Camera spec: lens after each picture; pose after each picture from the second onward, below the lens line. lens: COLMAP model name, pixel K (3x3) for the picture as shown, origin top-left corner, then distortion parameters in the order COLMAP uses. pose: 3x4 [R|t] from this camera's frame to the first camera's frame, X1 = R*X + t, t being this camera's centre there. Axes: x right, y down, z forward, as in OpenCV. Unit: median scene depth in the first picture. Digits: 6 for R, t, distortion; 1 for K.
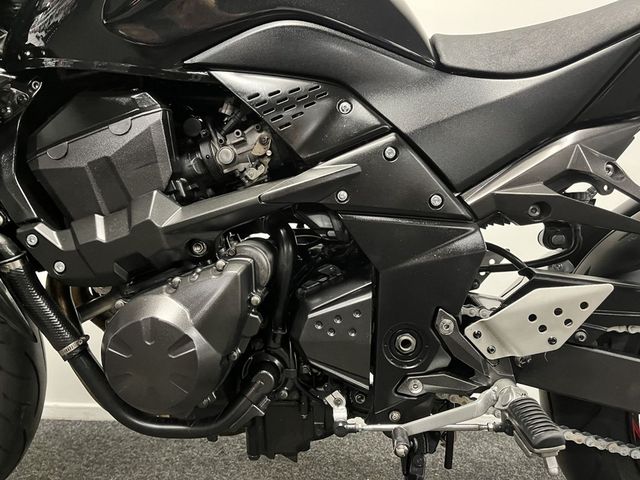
lens RADIAL K [[494.3, 0, 317.7], [0, 494.3, 238.7], [0, 0, 1]] dist [0.036590, -0.033082]
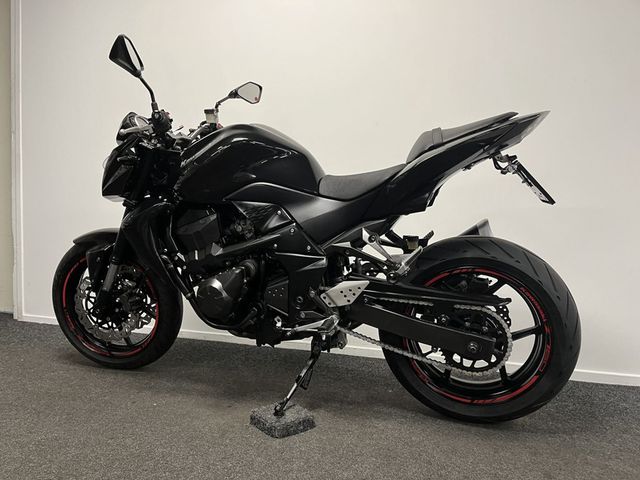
lens RADIAL K [[494.3, 0, 314.5], [0, 494.3, 239.7], [0, 0, 1]] dist [0.036590, -0.033082]
pose [[0.968241, 0.021305, -0.249109, 0.930405], [-0.011181, 0.999056, 0.041984, -0.232815], [0.249768, -0.037866, 0.967565, -1.601093]]
